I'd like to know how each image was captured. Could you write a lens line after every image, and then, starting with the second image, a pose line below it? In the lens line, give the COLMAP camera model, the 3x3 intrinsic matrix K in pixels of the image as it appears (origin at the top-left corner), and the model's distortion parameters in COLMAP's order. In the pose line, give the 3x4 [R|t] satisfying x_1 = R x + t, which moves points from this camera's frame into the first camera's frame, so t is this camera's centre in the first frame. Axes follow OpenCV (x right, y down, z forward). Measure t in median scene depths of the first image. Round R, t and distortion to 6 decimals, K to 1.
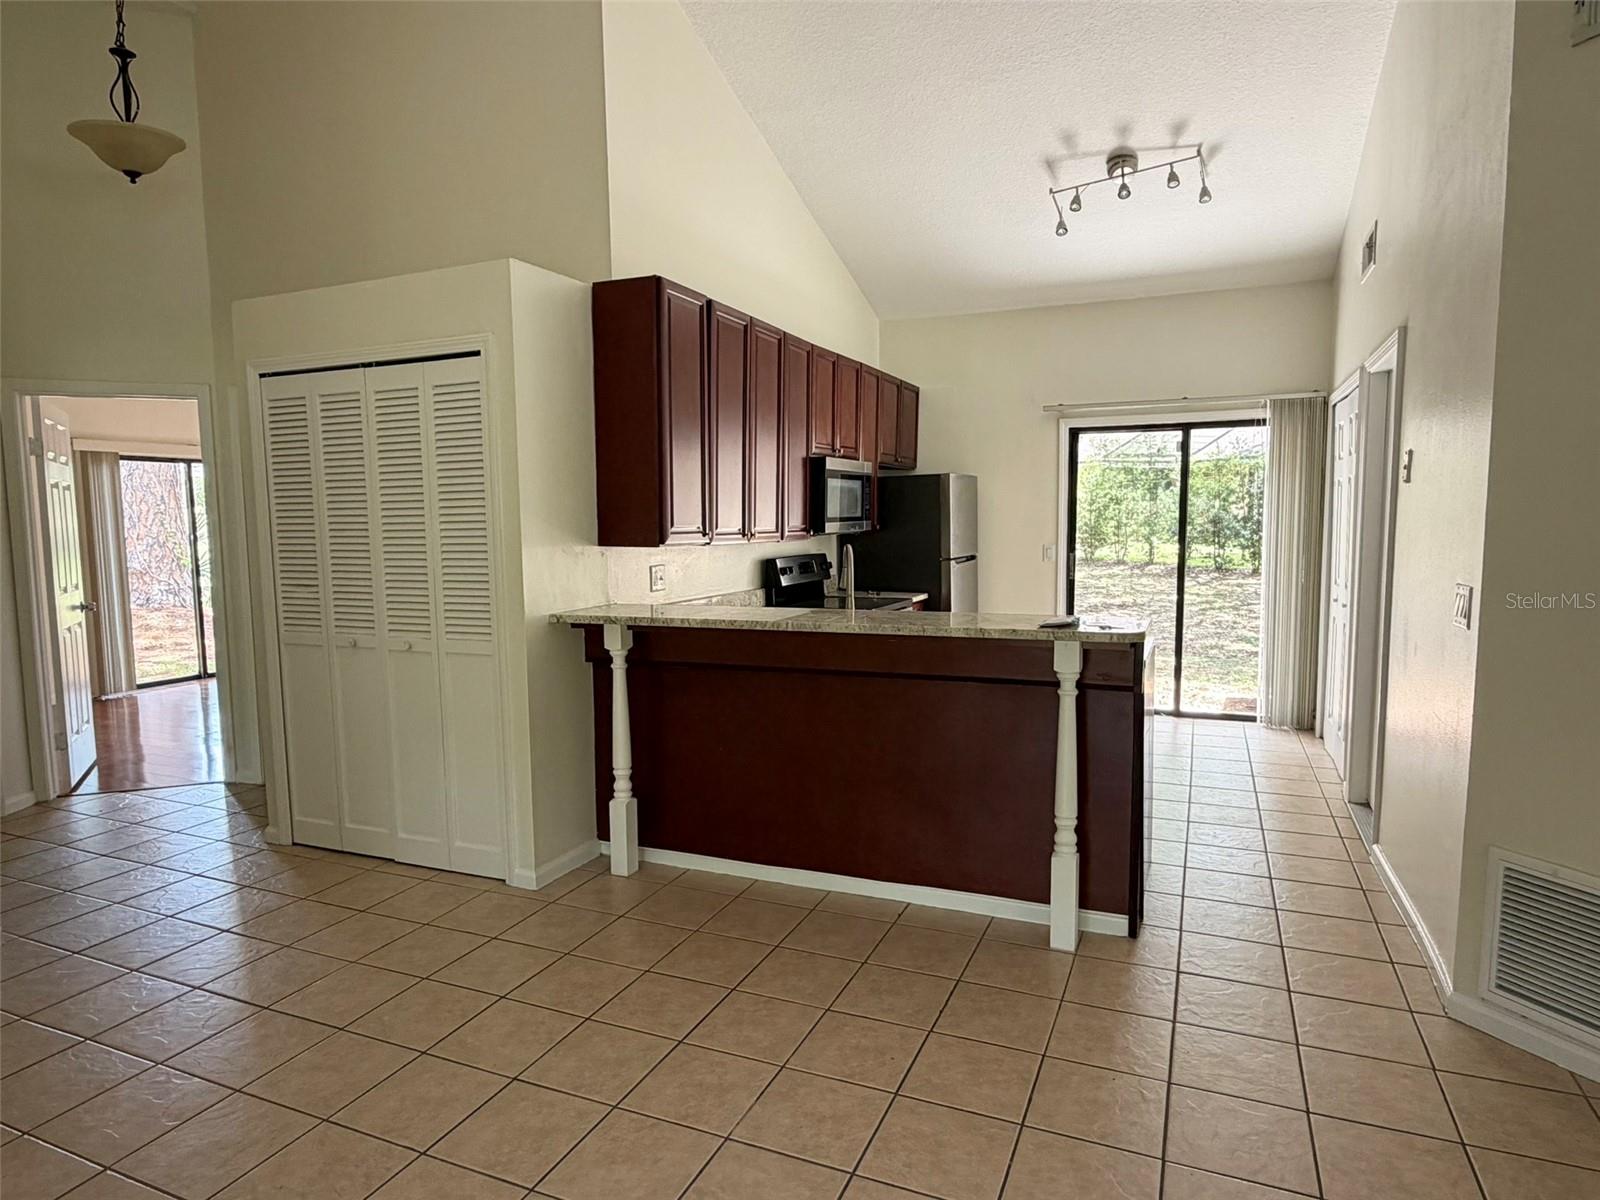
lens RADIAL K [[938.2, 0, 800.0], [0, 938.2, 600.0], [0, 0, 1]] dist [0.006992, 0.000698]
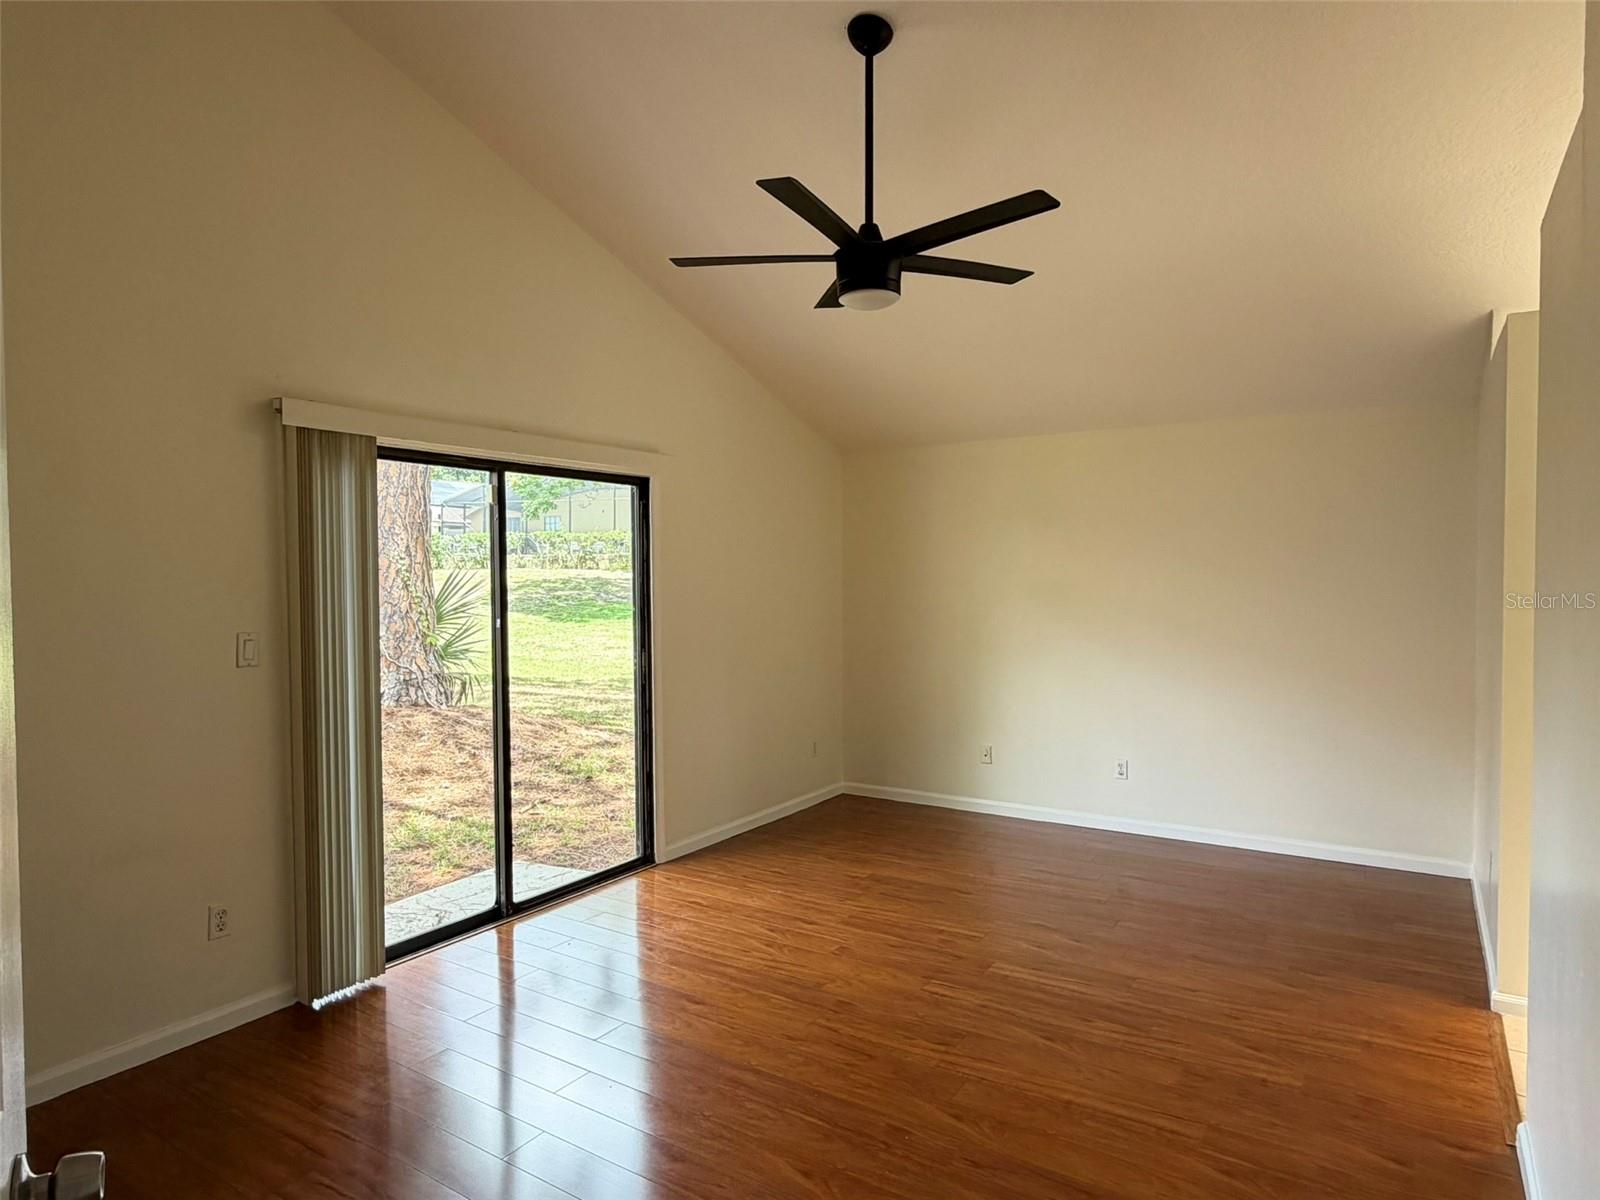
lens RADIAL K [[938.2, 0, 800.0], [0, 938.2, 600.0], [0, 0, 1]] dist [0.006992, 0.000698]
pose [[0.986018, 0.009073, -0.166390, -0.430175], [-0.018998, 0.998127, -0.058153, -0.055352], [0.165550, 0.060501, 0.984344, 0.572930]]
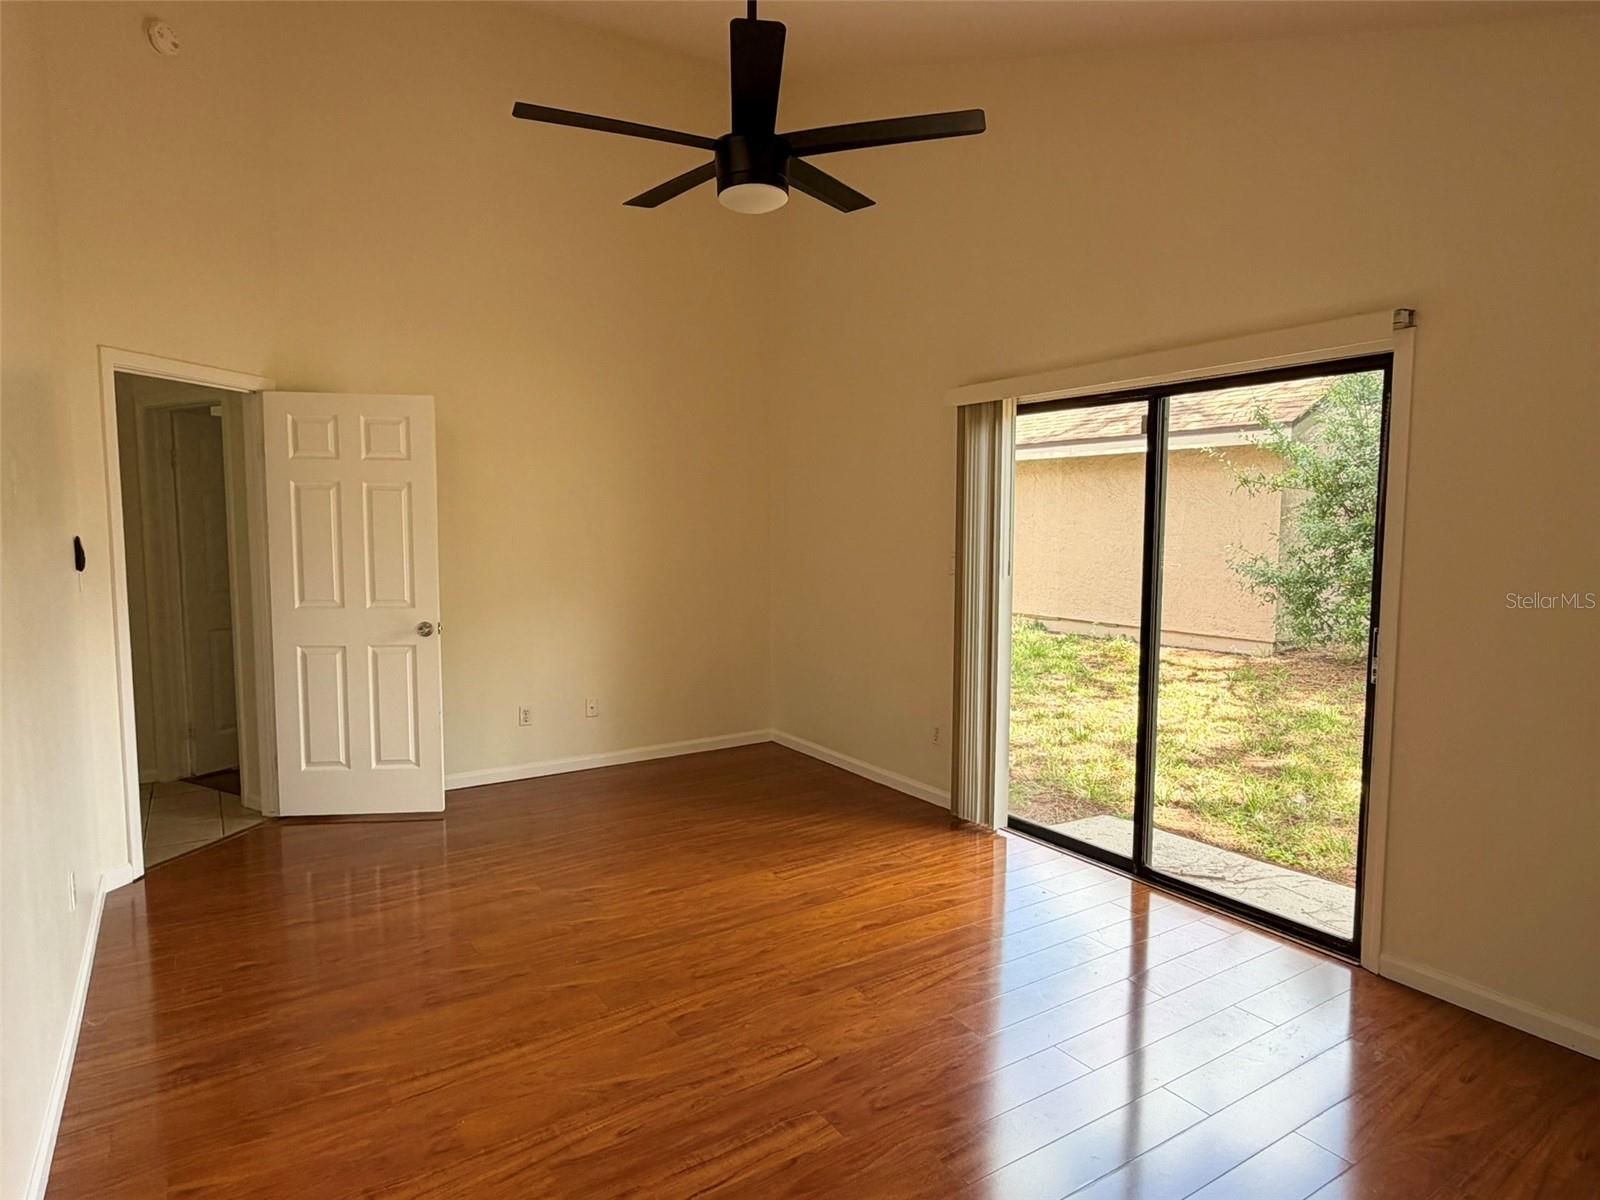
lens RADIAL K [[938.2, 0, 800.0], [0, 938.2, 600.0], [0, 0, 1]] dist [0.006992, 0.000698]
pose [[-0.544173, 0.082969, -0.834860, -0.185878], [-0.070906, 0.986990, 0.144305, -0.107032], [0.835971, 0.137723, -0.531210, 1.151604]]
